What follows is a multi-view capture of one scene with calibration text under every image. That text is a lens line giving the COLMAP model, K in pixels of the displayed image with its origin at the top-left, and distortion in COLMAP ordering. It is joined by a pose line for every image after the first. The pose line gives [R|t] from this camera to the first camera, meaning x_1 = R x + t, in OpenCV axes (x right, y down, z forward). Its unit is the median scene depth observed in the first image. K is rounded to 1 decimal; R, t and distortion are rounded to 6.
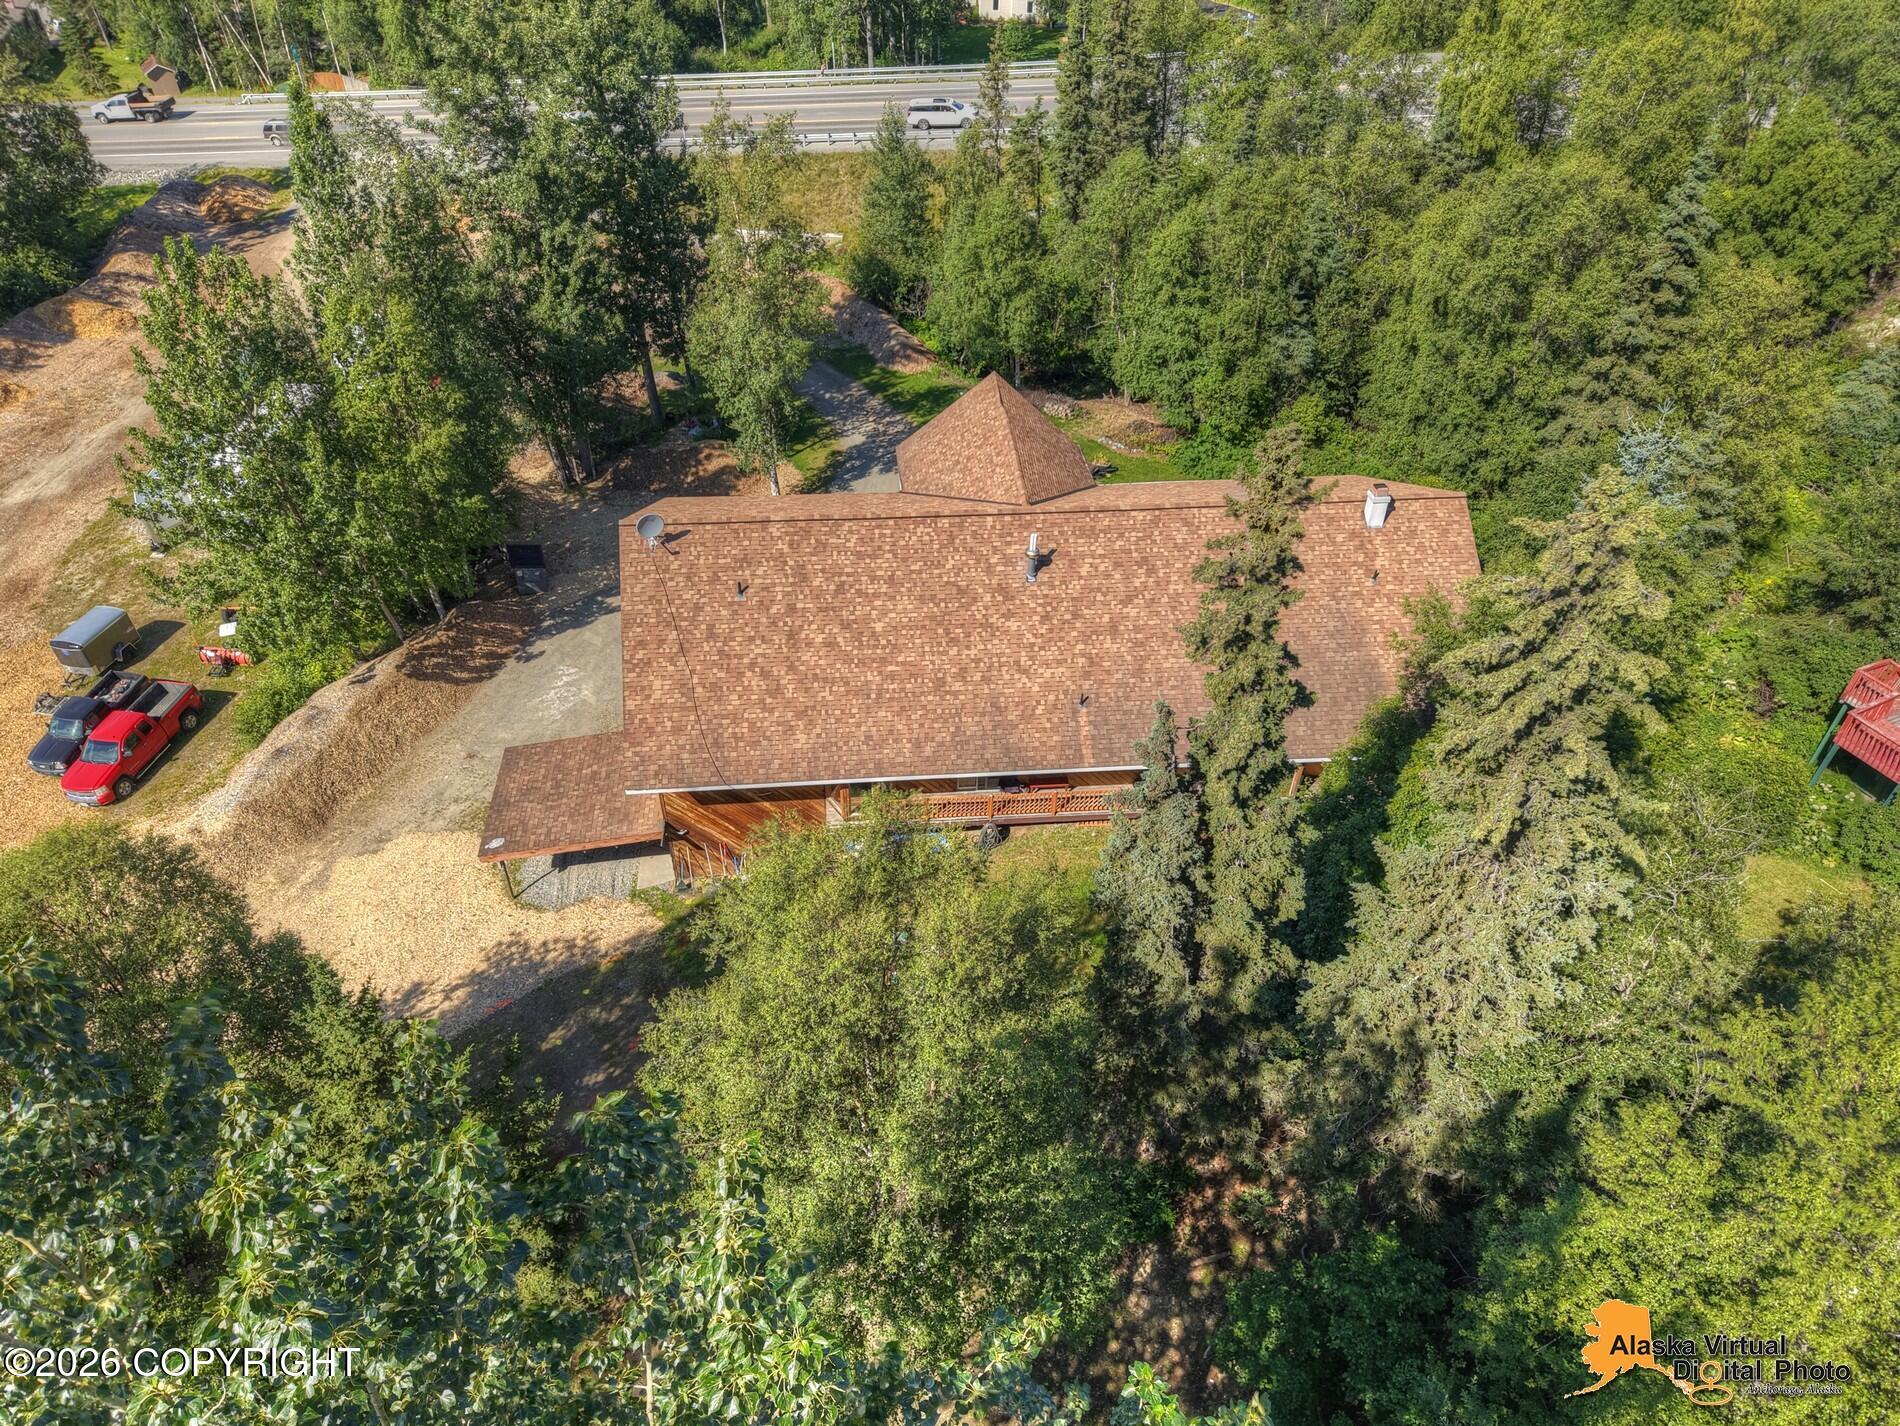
lens RADIAL K [[1289.6, 0, 942.9], [0, 1289.6, 706.4], [0, 0, 1]] dist [0.008174, -0.004853]
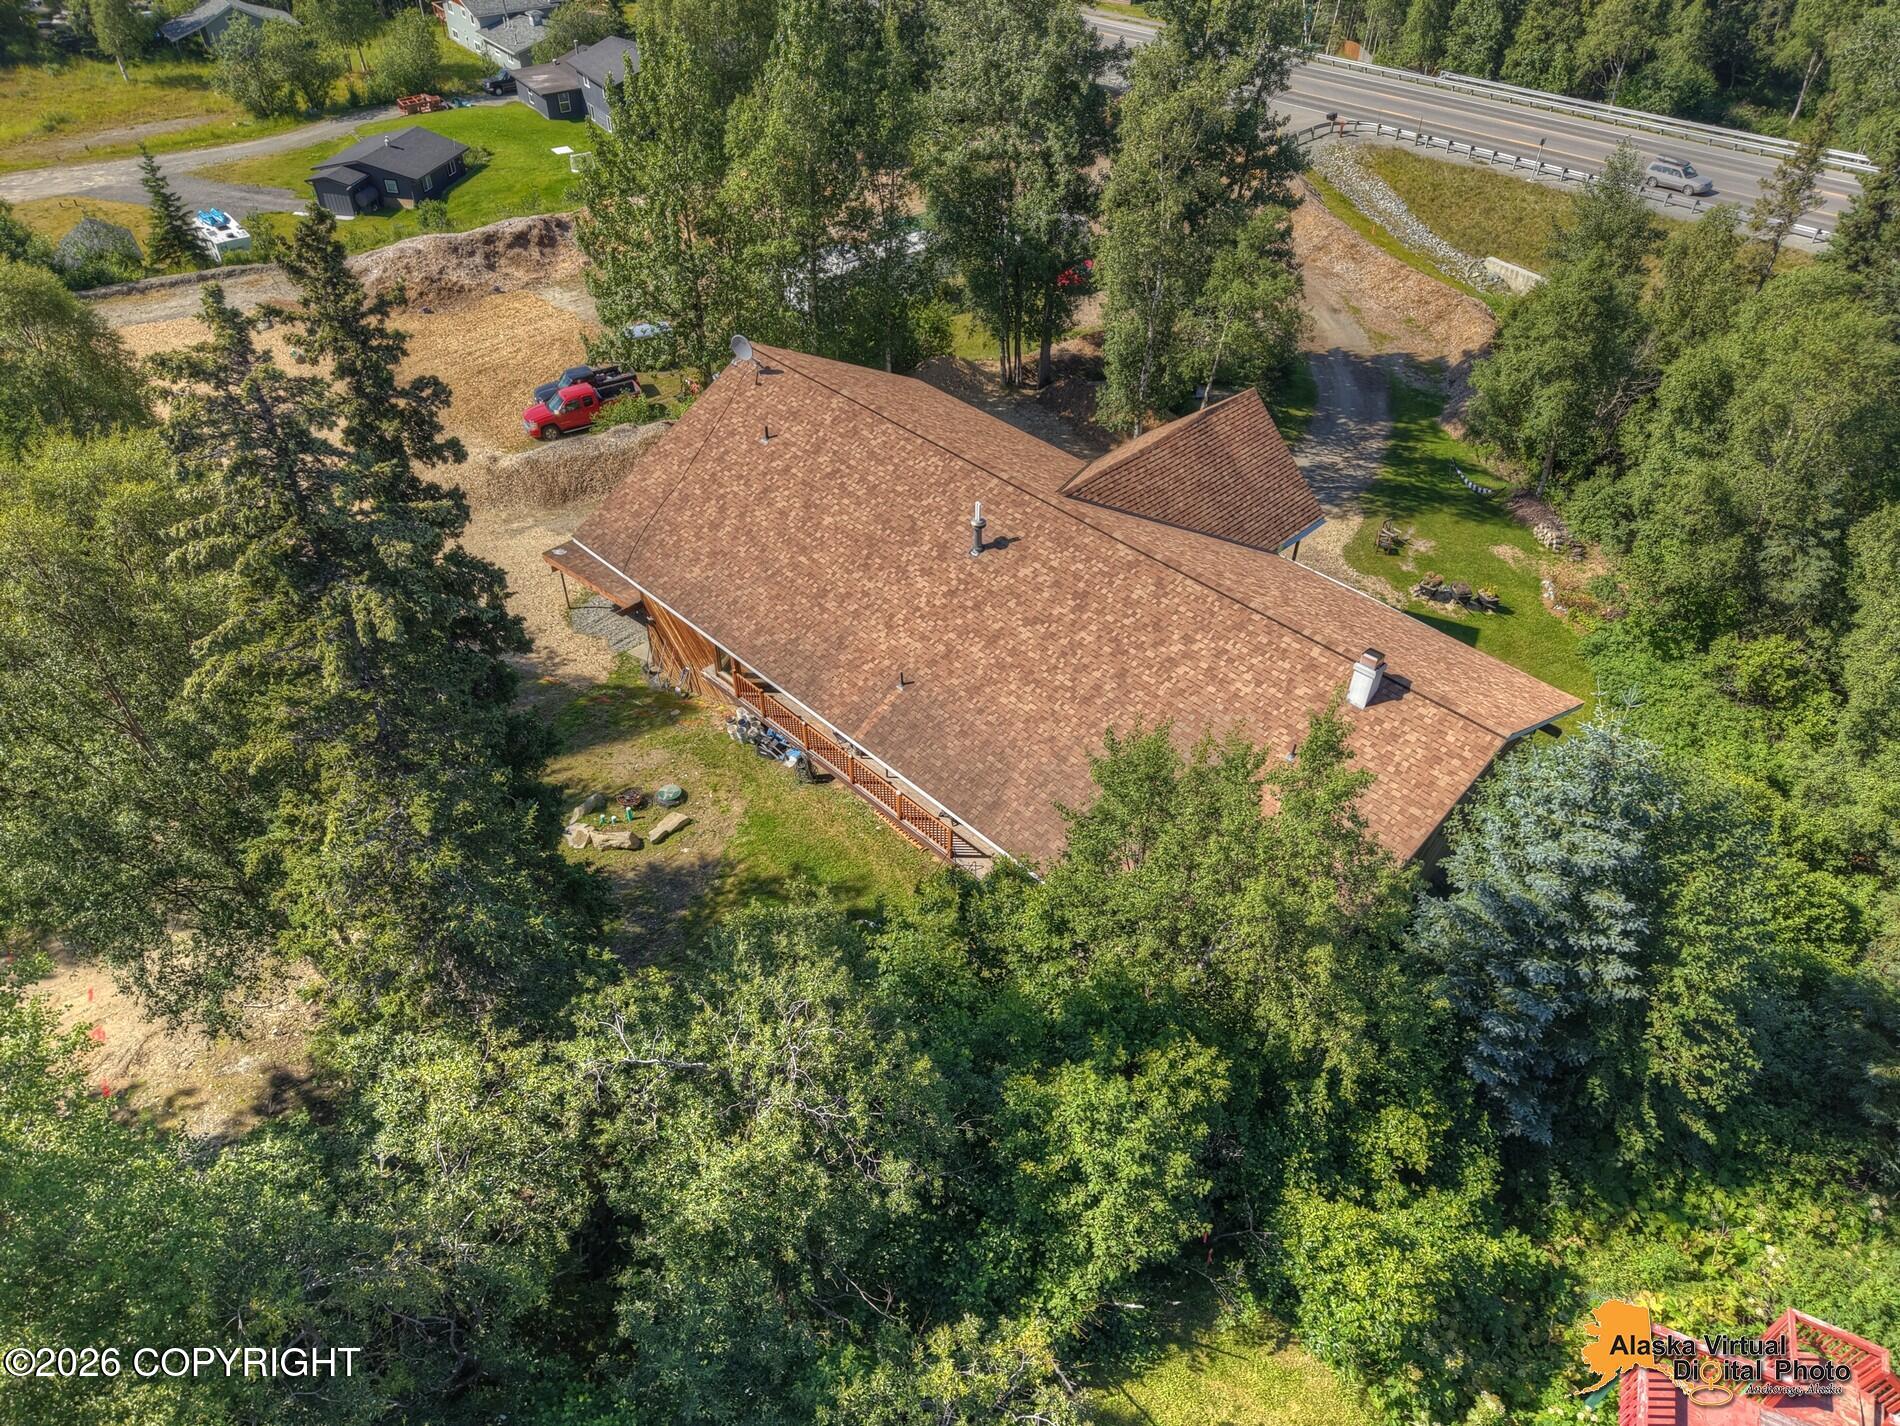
lens RADIAL K [[1285.5, 0, 950.0], [0, 1285.5, 713.0], [0, 0, 1]] dist [0.010856, -0.006564]
pose [[0.645844, 0.501703, -0.575482, 0.629634], [-0.505864, 0.845771, 0.169625, -0.147756], [0.571828, 0.181565, 0.800030, 0.295878]]
